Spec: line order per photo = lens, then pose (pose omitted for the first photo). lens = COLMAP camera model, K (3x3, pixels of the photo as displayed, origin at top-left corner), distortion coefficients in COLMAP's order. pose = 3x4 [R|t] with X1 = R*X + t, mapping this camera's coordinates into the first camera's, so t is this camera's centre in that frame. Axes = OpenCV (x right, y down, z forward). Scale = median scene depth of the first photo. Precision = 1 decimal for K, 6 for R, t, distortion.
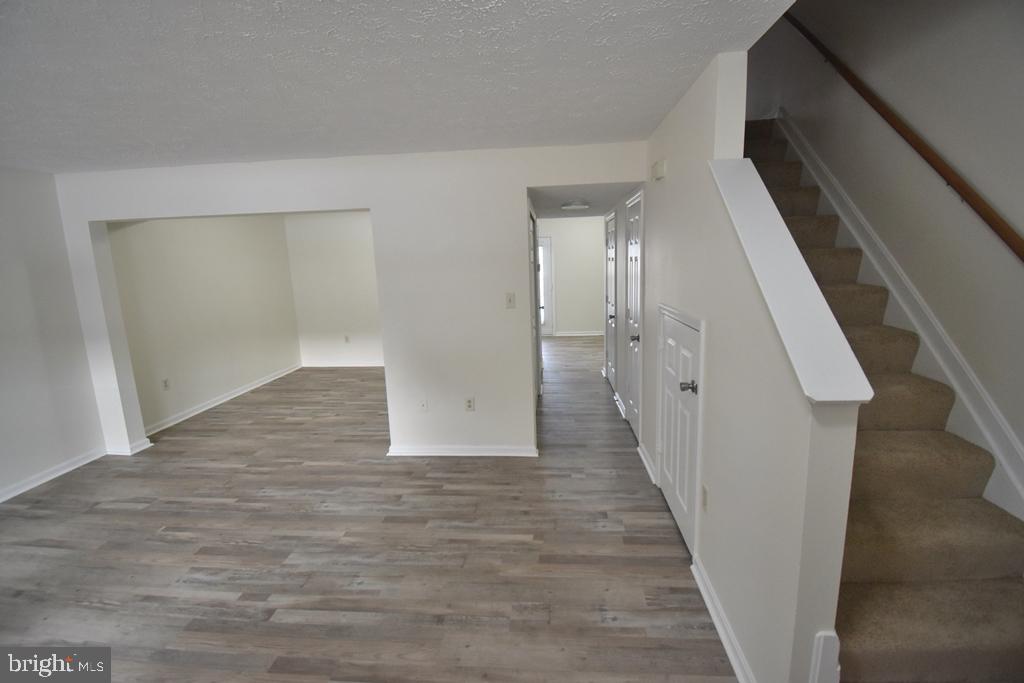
lens RADIAL K [[448.6, 0, 514.7], [0, 448.6, 334.4], [0, 0, 1]] dist [0.021084, -0.027191]
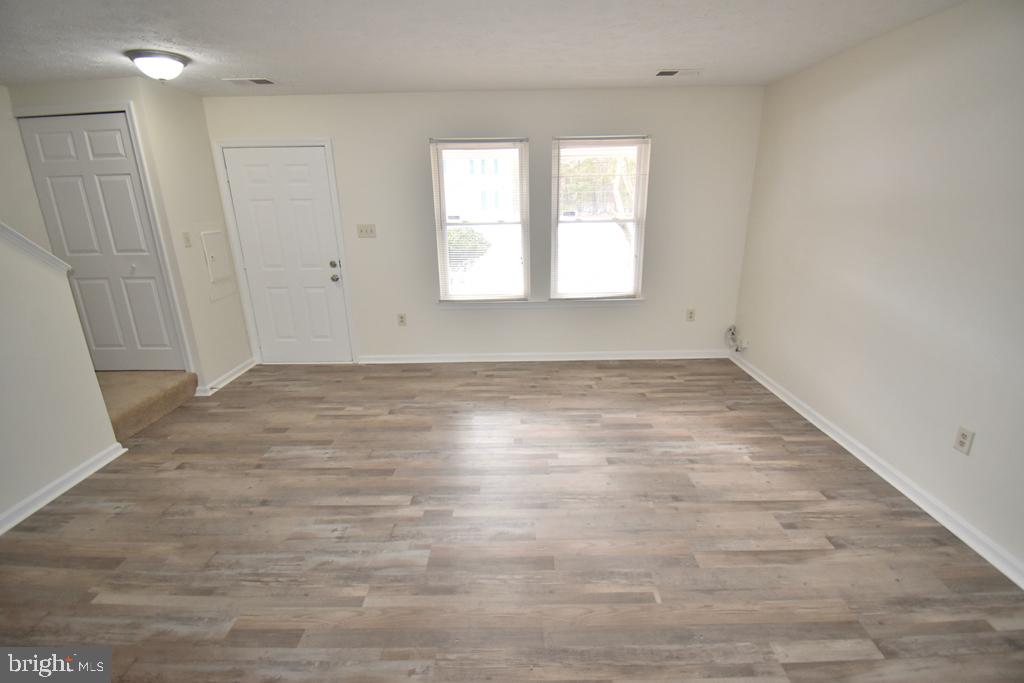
lens RADIAL K [[448.6, 0, 514.7], [0, 448.6, 334.4], [0, 0, 1]] dist [0.021084, -0.027191]
pose [[-0.995848, 0.070314, -0.057809, -0.492876], [0.036695, 0.891283, 0.451960, -0.174362], [0.083303, 0.447962, -0.890163, 1.196358]]
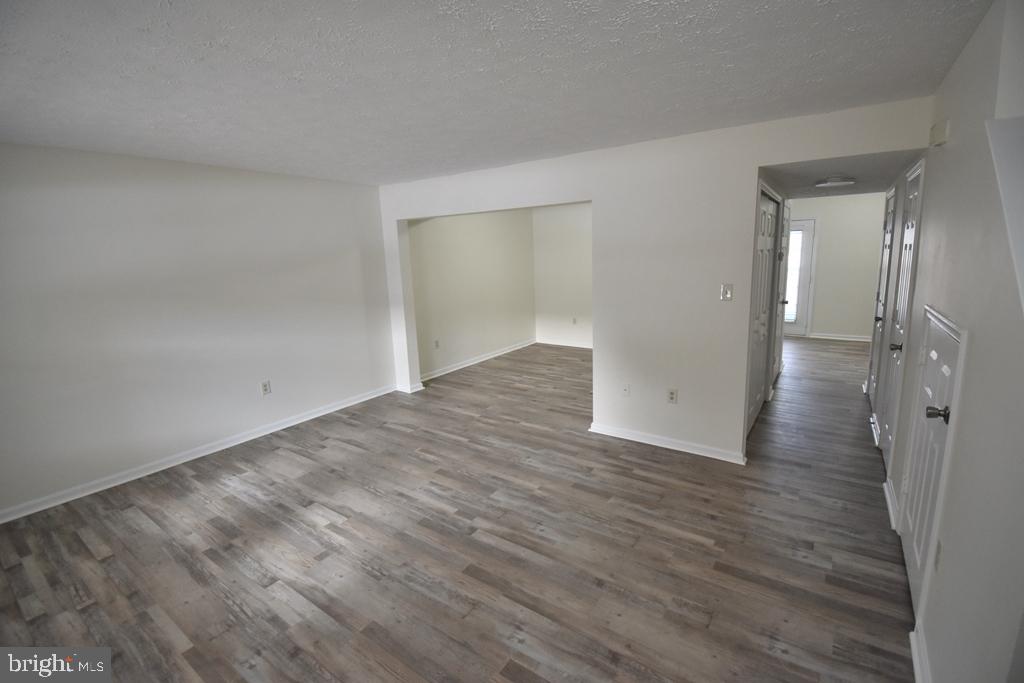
lens RADIAL K [[448.6, 0, 514.7], [0, 448.6, 334.4], [0, 0, 1]] dist [0.021084, -0.027191]
pose [[0.864782, 0.093601, -0.493347, 0.083652], [-0.079541, 0.995603, 0.049467, 0.000213], [0.495809, -0.003536, 0.868425, -0.024821]]
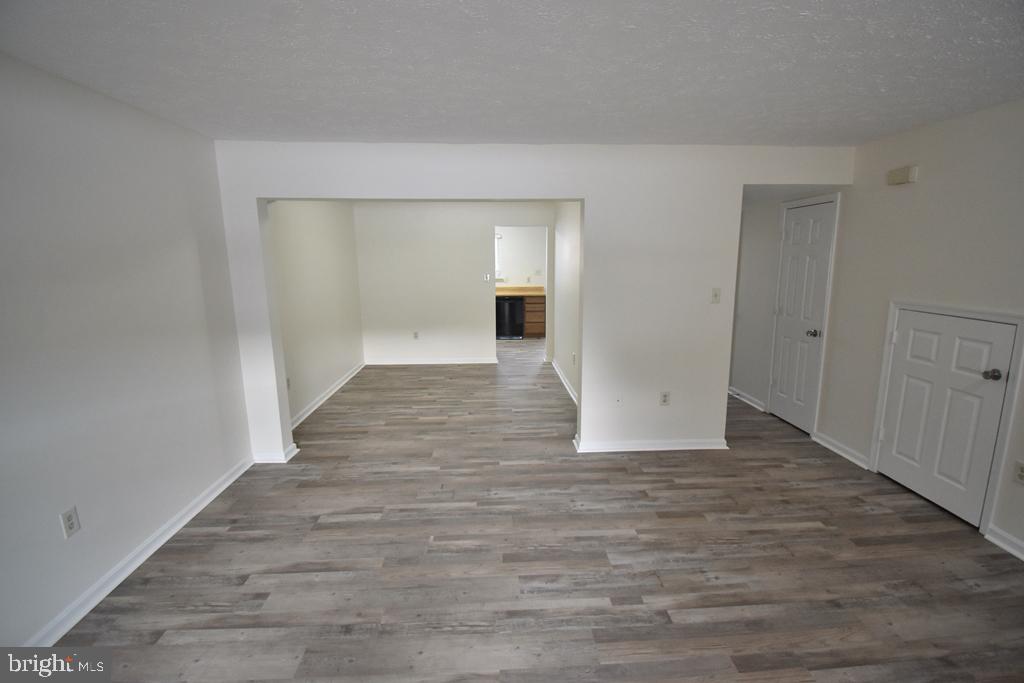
lens RADIAL K [[448.6, 0, 514.7], [0, 448.6, 334.4], [0, 0, 1]] dist [0.021084, -0.027191]
pose [[0.990487, 0.003718, 0.137556, -0.643400], [-0.003935, 0.999991, 0.001305, 0.013548], [-0.137550, -0.001834, 0.990493, 0.059661]]
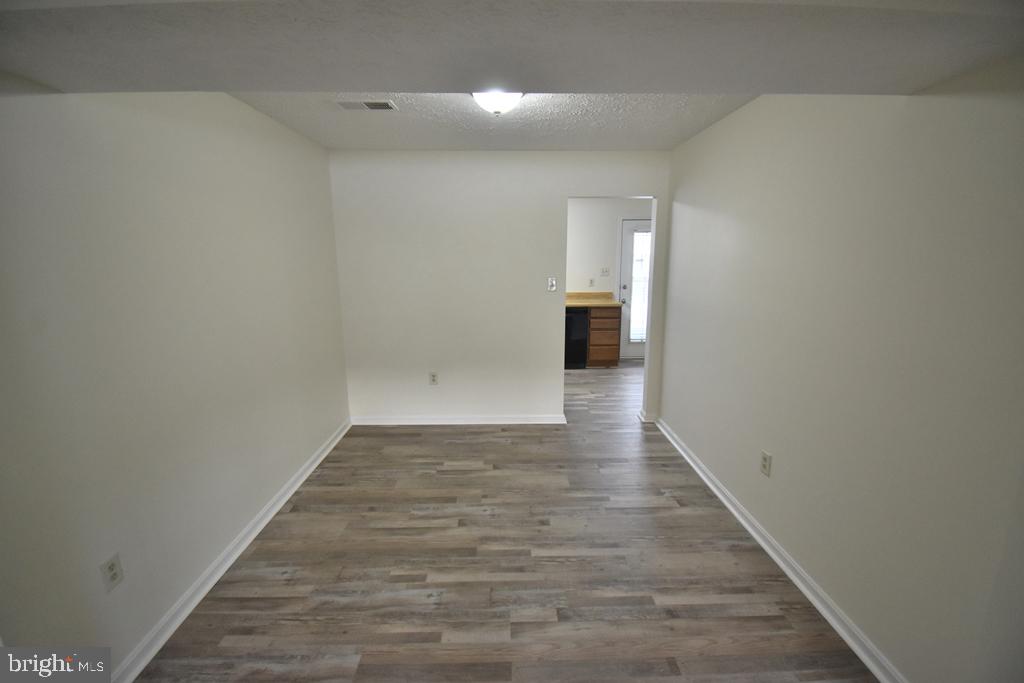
lens RADIAL K [[448.6, 0, 514.7], [0, 448.6, 334.4], [0, 0, 1]] dist [0.021084, -0.027191]
pose [[0.994532, 0.008283, 0.104104, -0.714872], [-0.009799, 0.999853, 0.014061, -0.120925], [-0.103972, -0.015004, 0.994467, 0.891454]]
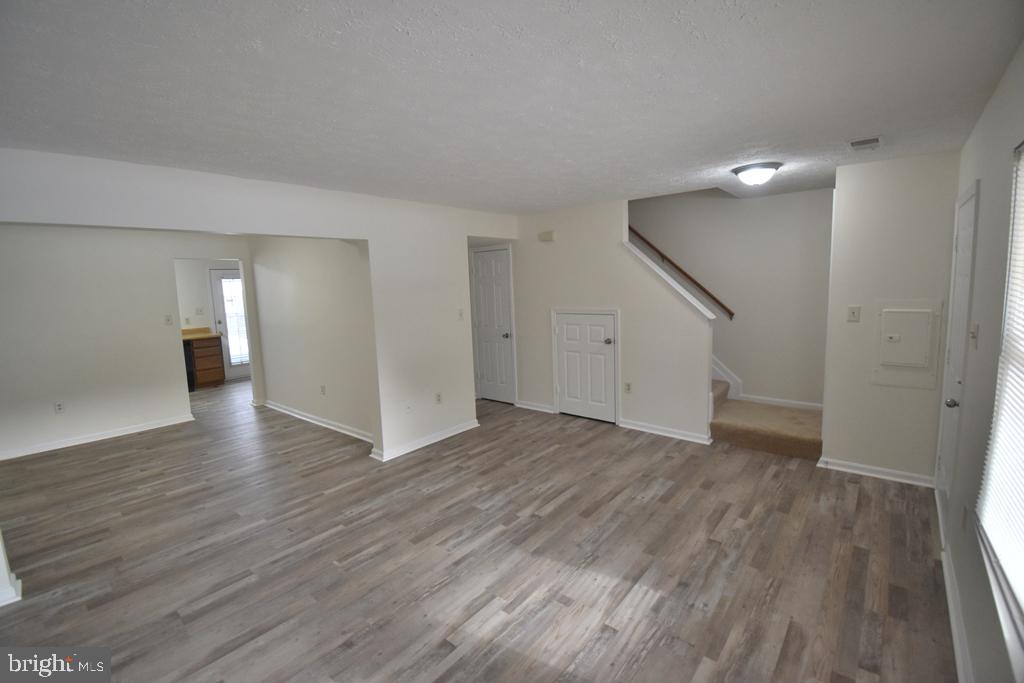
lens RADIAL K [[448.6, 0, 514.7], [0, 448.6, 334.4], [0, 0, 1]] dist [0.021084, -0.027191]
pose [[0.574372, -0.082164, 0.814461, -1.120232], [0.150574, 0.988578, -0.006458, 0.020248], [-0.804627, 0.126346, 0.580183, 0.079016]]
